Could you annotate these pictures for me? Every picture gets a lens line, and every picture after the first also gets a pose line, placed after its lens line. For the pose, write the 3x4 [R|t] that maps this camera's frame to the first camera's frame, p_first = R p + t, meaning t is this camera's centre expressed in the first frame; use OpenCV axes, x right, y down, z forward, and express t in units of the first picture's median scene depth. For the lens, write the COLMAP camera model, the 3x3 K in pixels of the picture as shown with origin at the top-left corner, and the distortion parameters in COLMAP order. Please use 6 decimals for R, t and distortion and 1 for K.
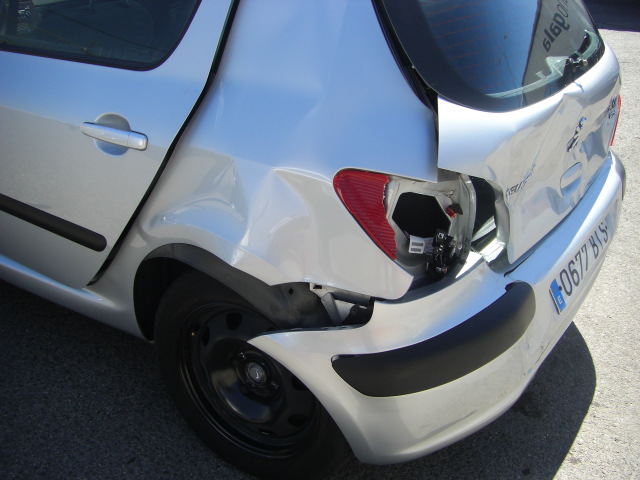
lens RADIAL K [[715.4, 0, 315.8], [0, 715.4, 228.2], [0, 0, 1]] dist [-0.134937, 0.000000]
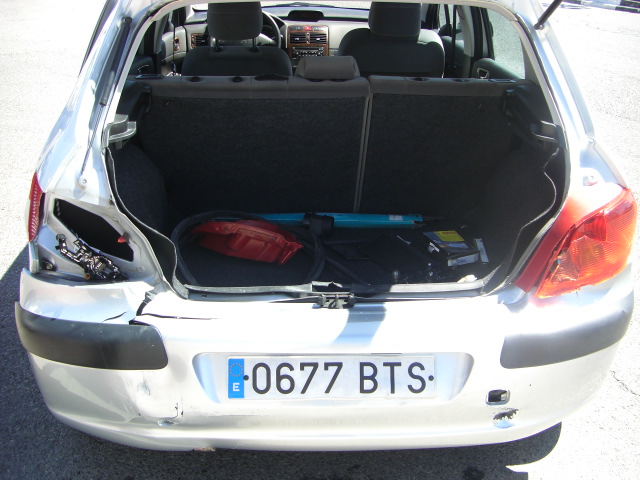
lens RADIAL K [[715.4, 0, 318.7], [0, 715.4, 229.1], [0, 0, 1]] dist [-0.134937, 0.000000]
pose [[0.562661, 0.291599, -0.773552, 1.279050], [-0.355092, 0.930255, 0.092385, -0.259420], [0.746540, 0.222701, 0.626963, 0.532481]]
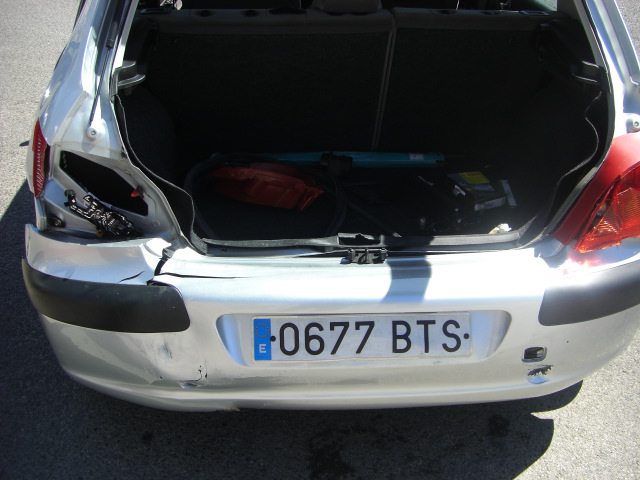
lens RADIAL K [[715.4, 0, 318.2], [0, 715.4, 226.8], [0, 0, 1]] dist [-0.134937, 0.000000]
pose [[0.577393, 0.373469, -0.726043, 1.170954], [-0.347013, 0.917188, 0.195827, -0.284478], [0.739053, 0.138877, 0.659176, 0.522133]]
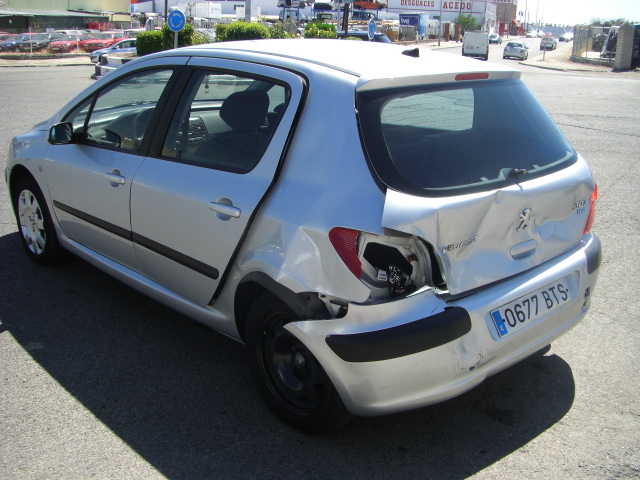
lens RADIAL K [[715.4, 0, 322.0], [0, 715.4, 239.7], [0, 0, 1]] dist [-0.134937, 0.000000]
pose [[0.964820, 0.030704, -0.261111, 0.435290], [-0.070641, 0.986911, -0.144970, 0.192210], [0.253242, 0.158315, 0.954361, -0.657515]]
